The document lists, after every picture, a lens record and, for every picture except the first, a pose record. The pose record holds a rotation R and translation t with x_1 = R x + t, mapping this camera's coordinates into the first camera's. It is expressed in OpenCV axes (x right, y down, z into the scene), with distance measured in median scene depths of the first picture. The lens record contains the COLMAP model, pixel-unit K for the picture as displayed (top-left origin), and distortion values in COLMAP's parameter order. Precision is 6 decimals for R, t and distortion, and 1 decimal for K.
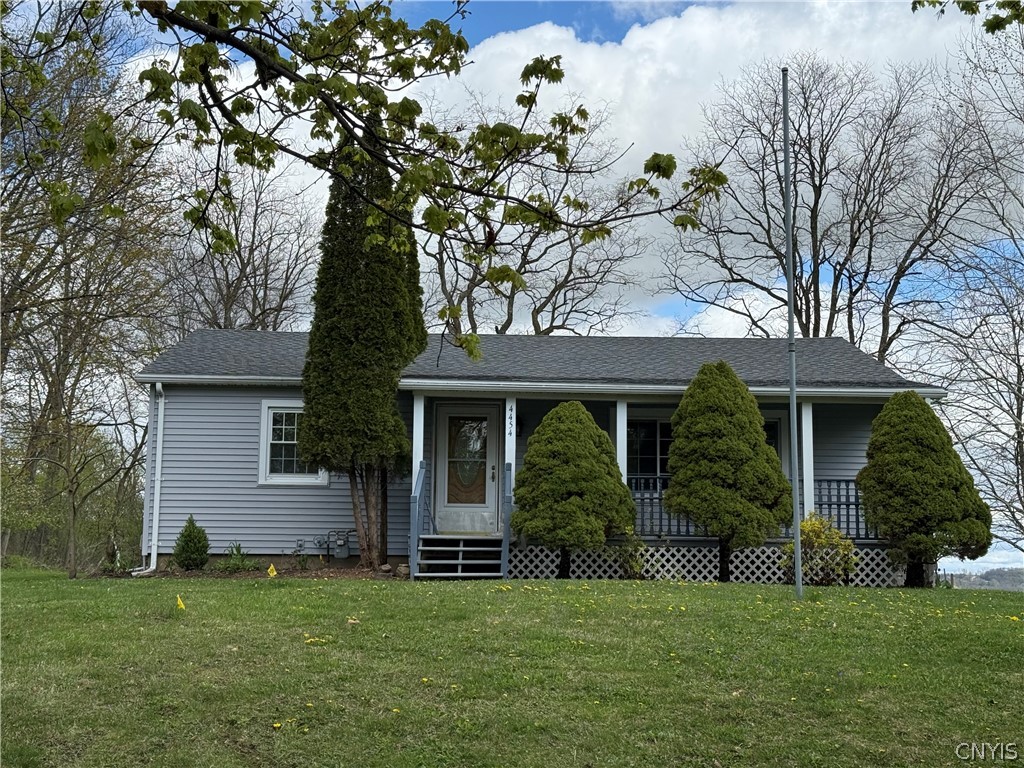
lens RADIAL K [[1465.5, 0, 512.0], [0, 1465.5, 384.0], [0, 0, 1]] dist [0.157415, -0.121333]
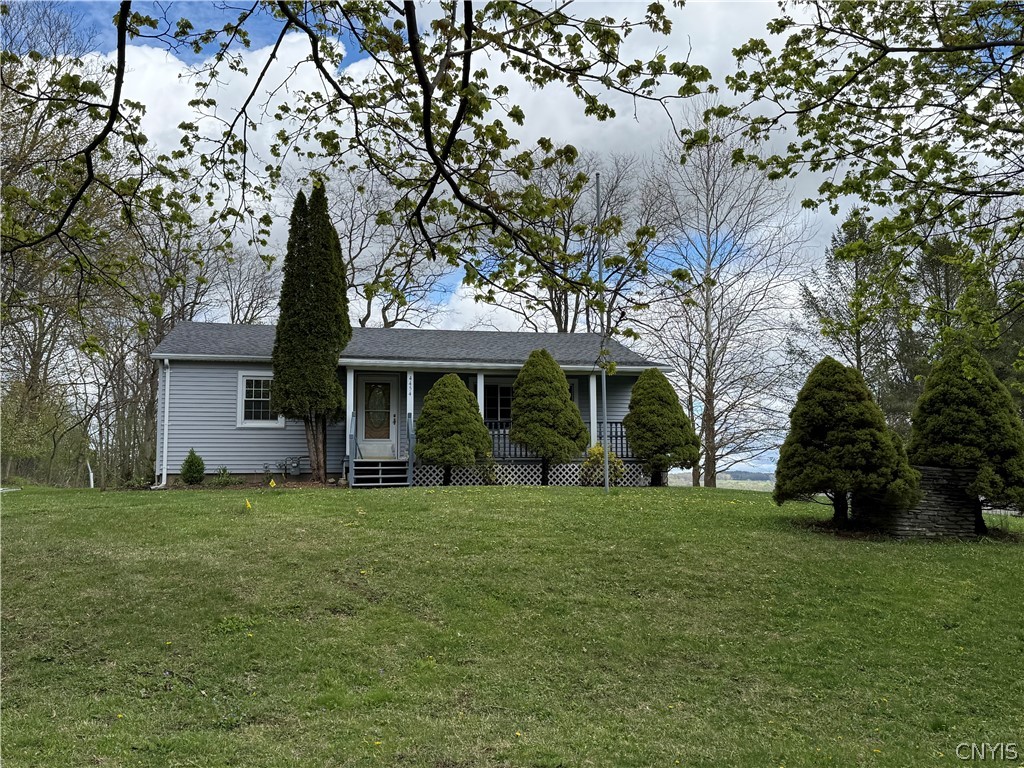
lens RADIAL K [[1004.4, 0, 512.0], [0, 1004.4, 384.0], [0, 0, 1]] dist [0.151452, -0.004360]
pose [[0.983521, 0.002099, 0.180783, -0.089405], [-0.007573, 0.999533, 0.029598, -0.009422], [-0.180637, -0.030479, 0.983078, -0.074165]]
